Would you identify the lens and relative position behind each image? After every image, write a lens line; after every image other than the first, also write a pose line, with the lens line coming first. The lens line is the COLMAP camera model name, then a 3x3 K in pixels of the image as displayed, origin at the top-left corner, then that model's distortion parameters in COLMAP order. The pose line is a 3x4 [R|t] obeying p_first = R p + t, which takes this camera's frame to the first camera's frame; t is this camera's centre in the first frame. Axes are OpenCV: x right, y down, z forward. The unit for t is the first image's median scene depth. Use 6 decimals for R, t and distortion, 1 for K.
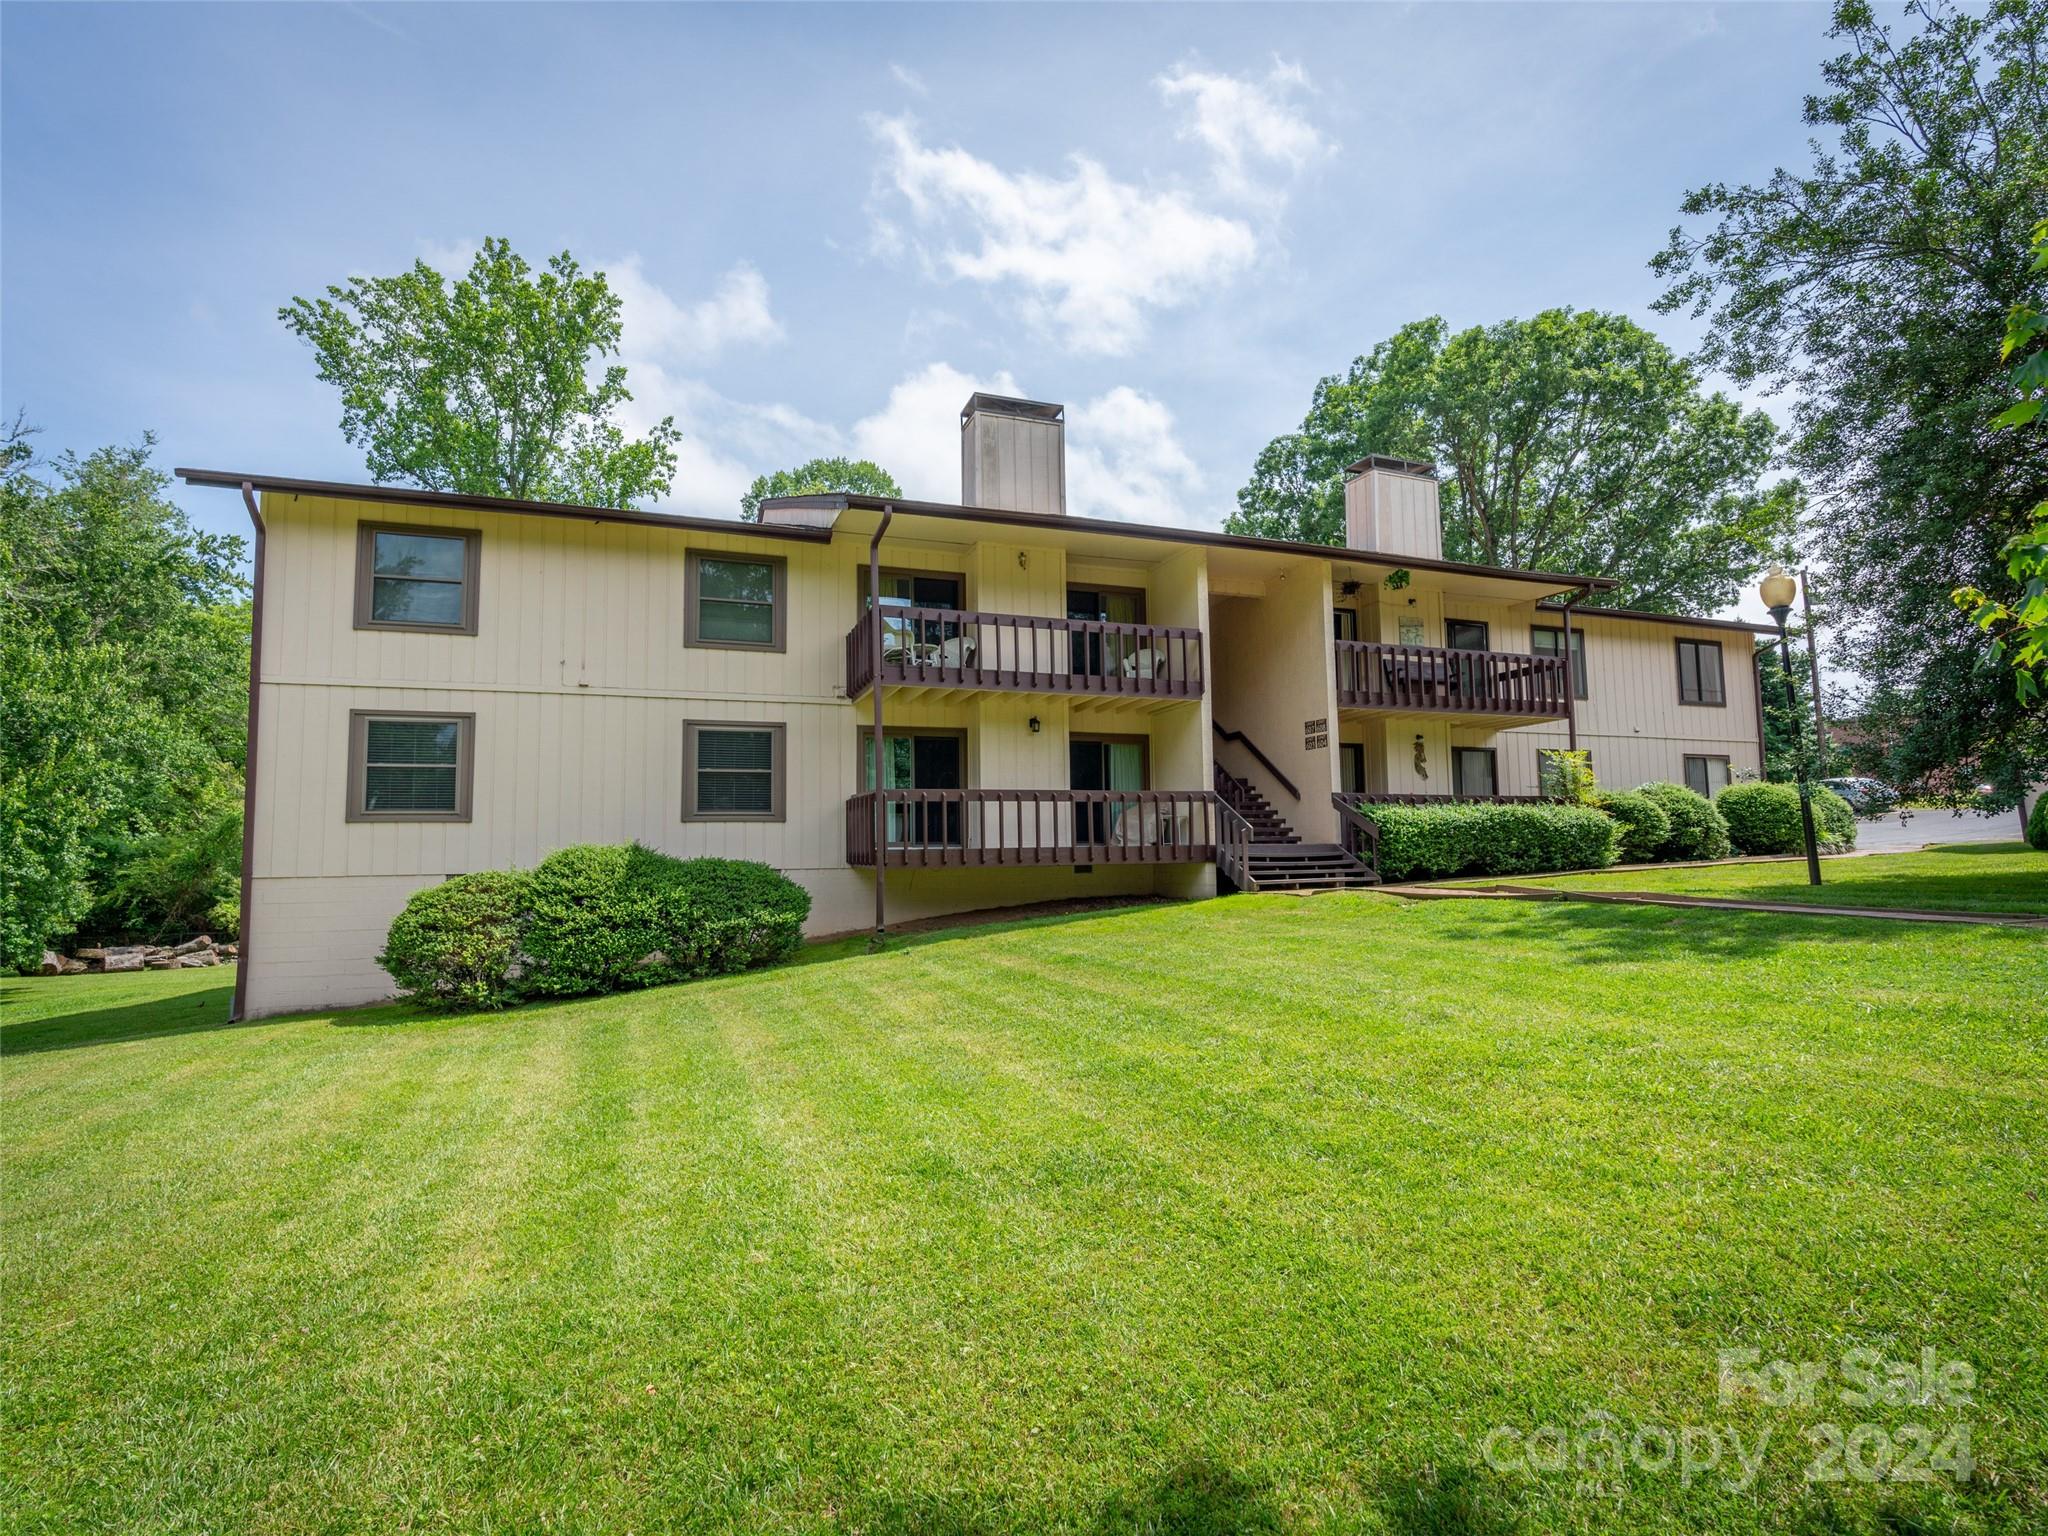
lens RADIAL K [[1007.8, 0, 1022.1], [0, 1007.8, 757.1], [0, 0, 1]] dist [-0.006038, -0.000063]
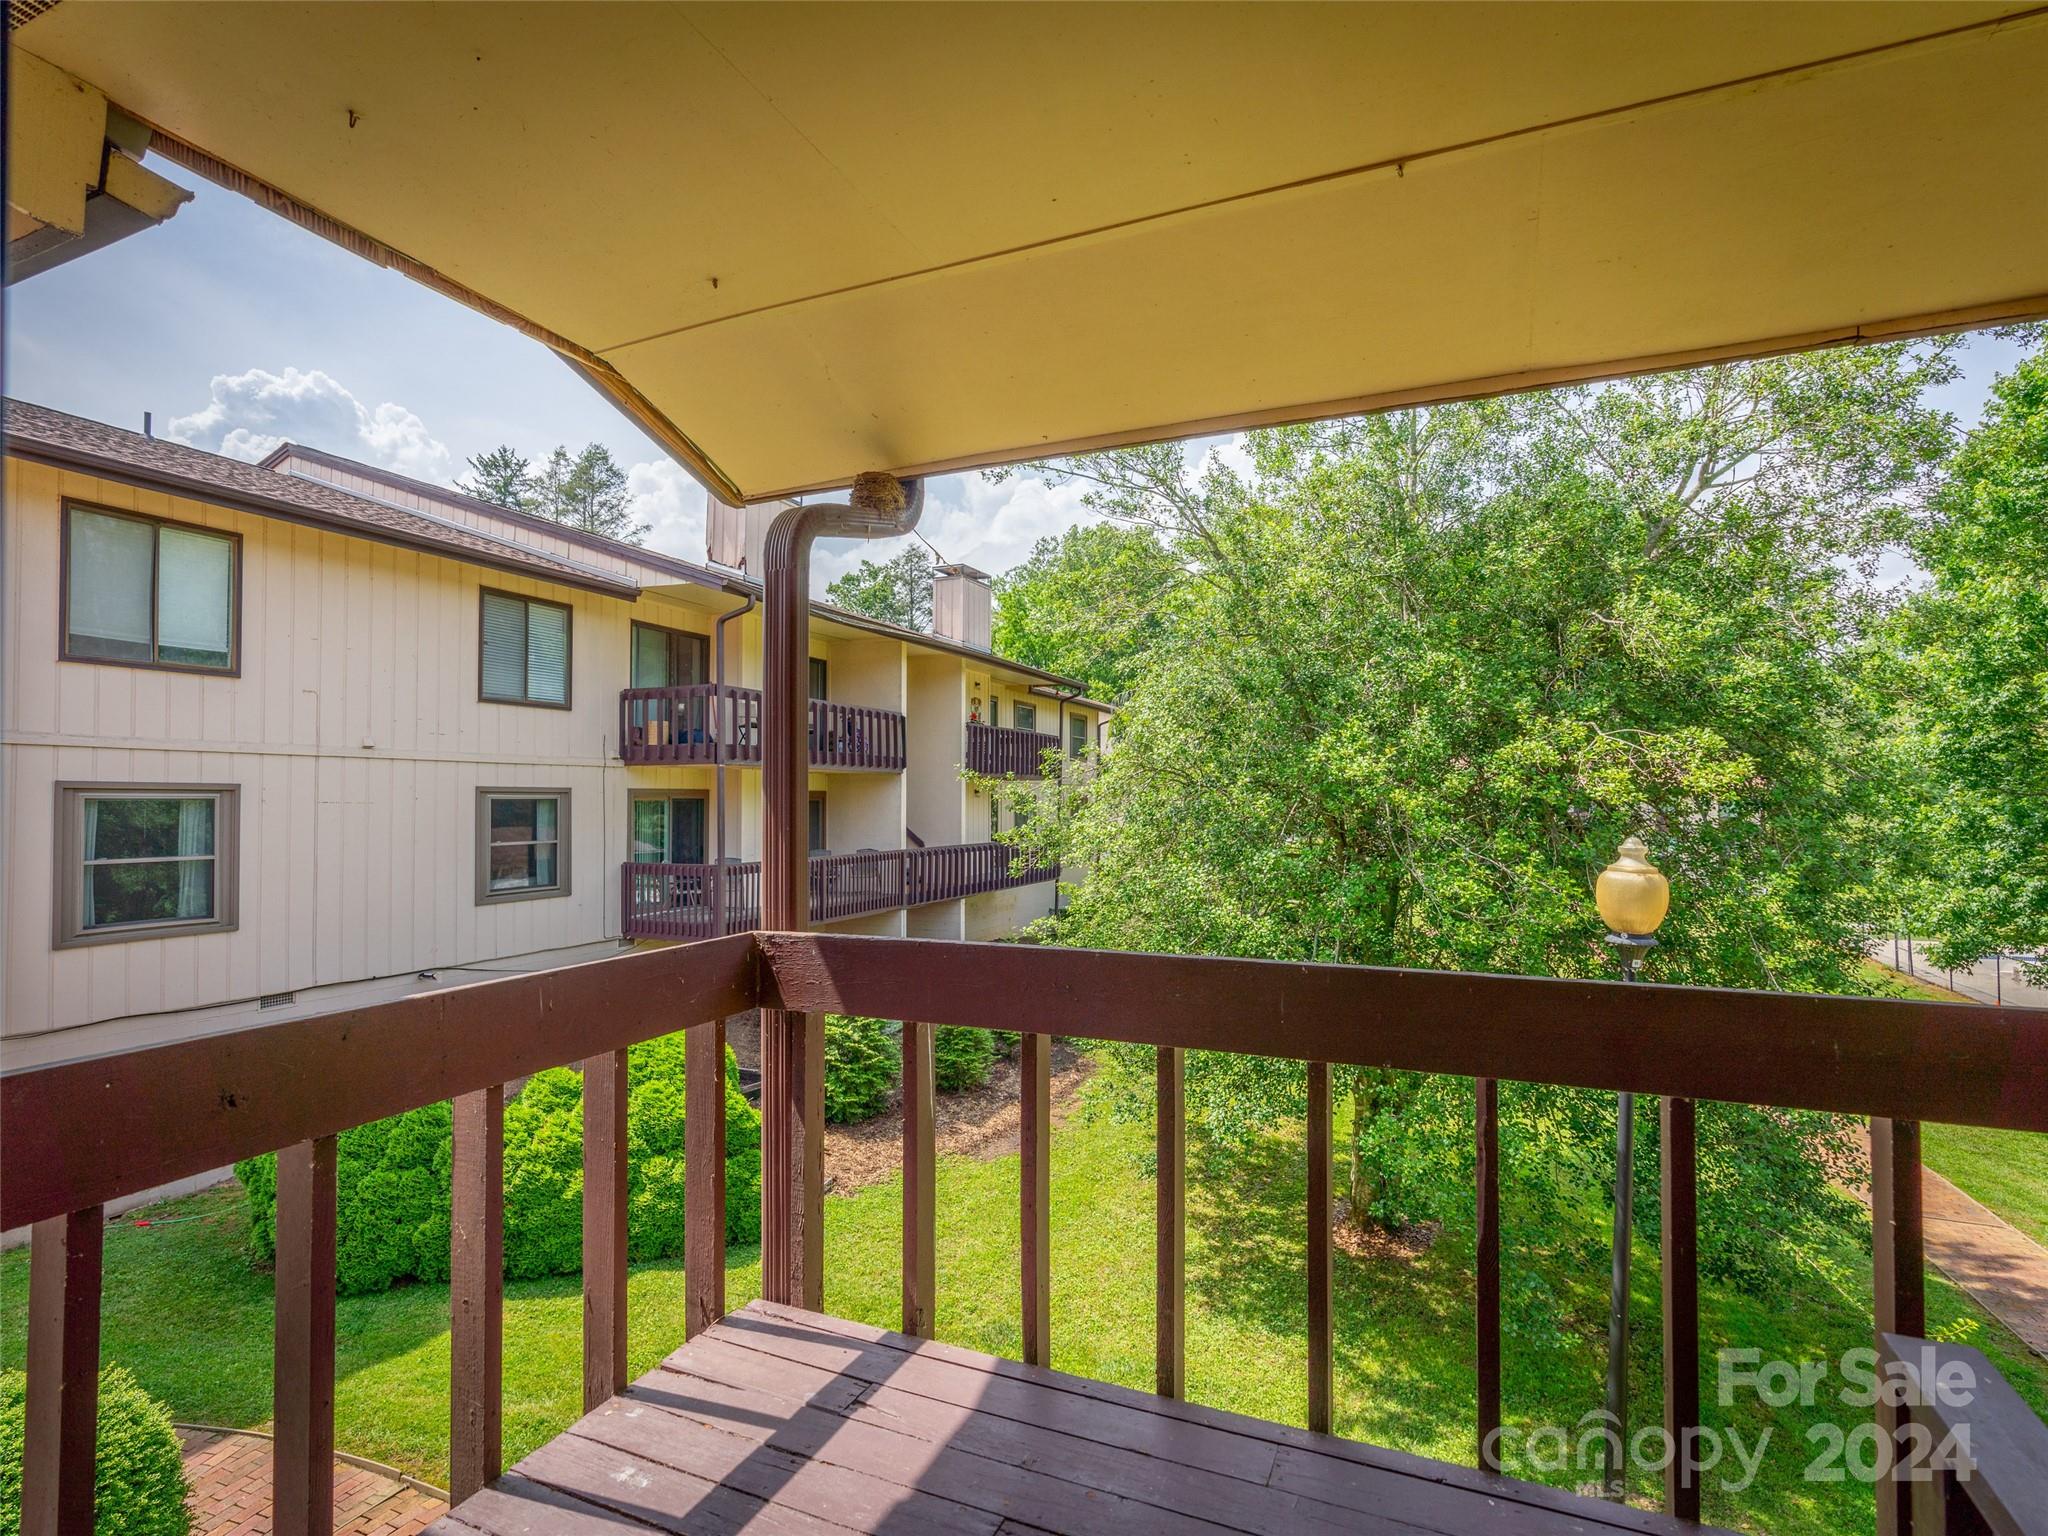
lens RADIAL K [[1007.8, 0, 1027.9], [0, 1007.8, 773.1], [0, 0, 1]] dist [-0.006038, -0.000063]
pose [[0.684559, 0.029636, 0.728355, -0.622217], [-0.071762, 0.997060, 0.026878, -0.102939], [-0.725417, -0.070668, 0.684673, 0.062711]]
